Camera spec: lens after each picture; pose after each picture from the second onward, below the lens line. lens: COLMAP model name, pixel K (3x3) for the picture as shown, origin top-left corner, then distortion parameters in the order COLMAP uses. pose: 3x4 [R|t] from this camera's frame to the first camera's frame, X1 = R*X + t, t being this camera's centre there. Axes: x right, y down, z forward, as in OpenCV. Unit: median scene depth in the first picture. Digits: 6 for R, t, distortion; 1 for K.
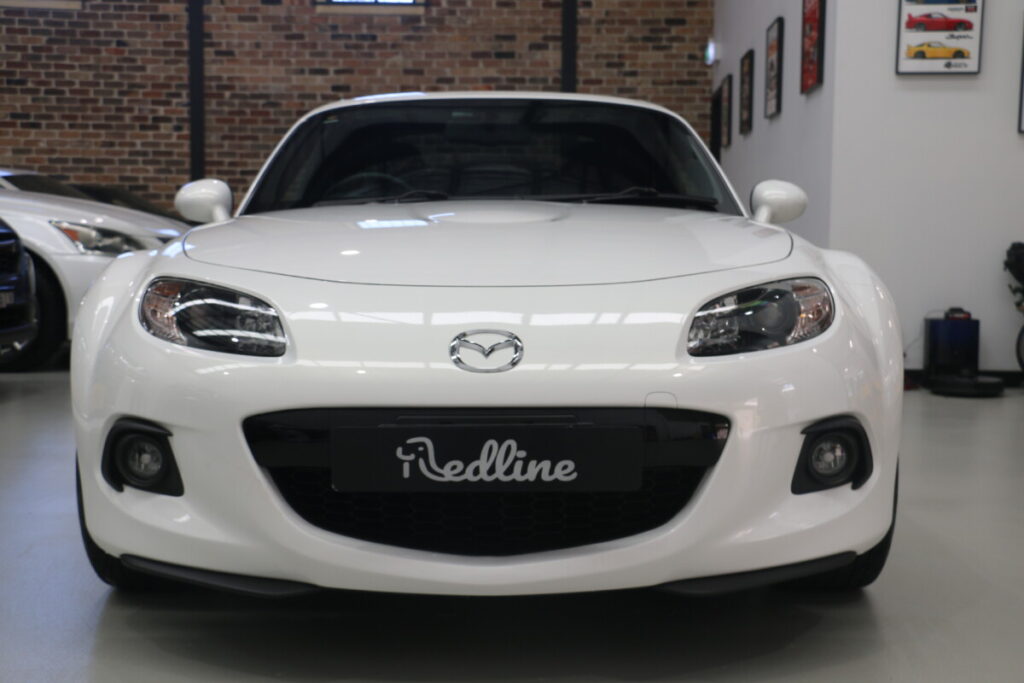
lens RADIAL K [[1364.8, 0, 553.7], [0, 1364.8, 340.7], [0, 0, 1]] dist [-0.011478, 0.431816]
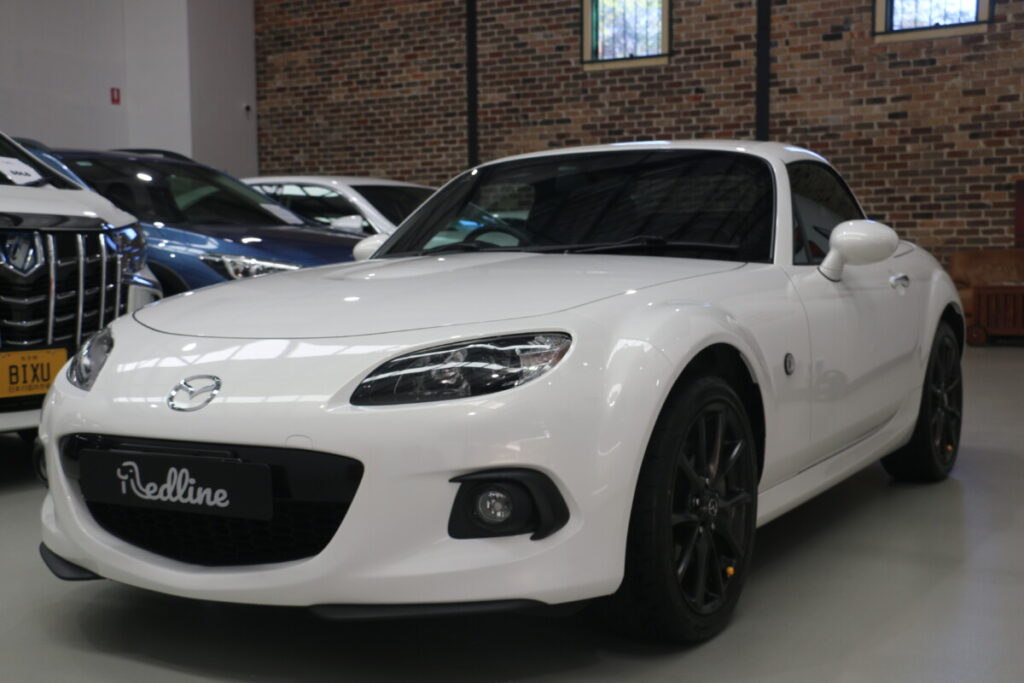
lens RADIAL K [[1315.0, 0, 512.0], [0, 1315.0, 341.5], [0, 0, 1]] dist [-0.025513, 0.454662]
pose [[0.857632, 0.019038, -0.513912, 0.130354], [-0.025458, 0.999661, -0.005452, -0.006448], [0.513634, 0.017759, 0.857826, 0.025083]]
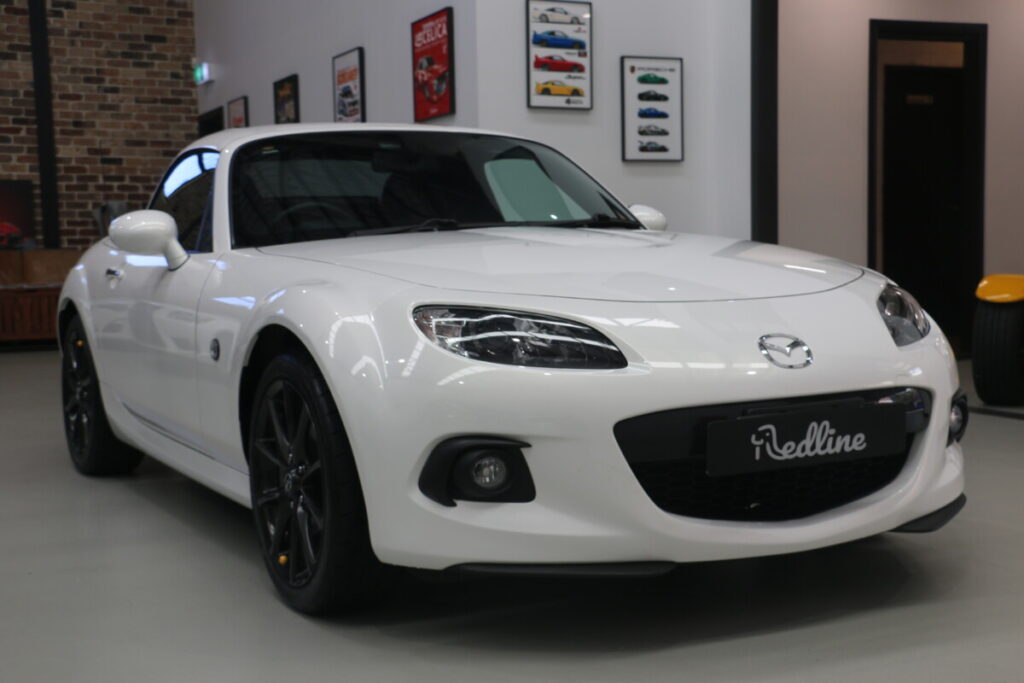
lens RADIAL K [[1364.8, 0, 553.7], [0, 1364.8, 340.7], [0, 0, 1]] dist [-0.011478, 0.431816]
pose [[0.880634, -0.055994, 0.470477, -0.133979], [0.061670, 0.998091, 0.003354, -0.003141], [-0.469767, 0.026061, 0.882406, 0.003269]]
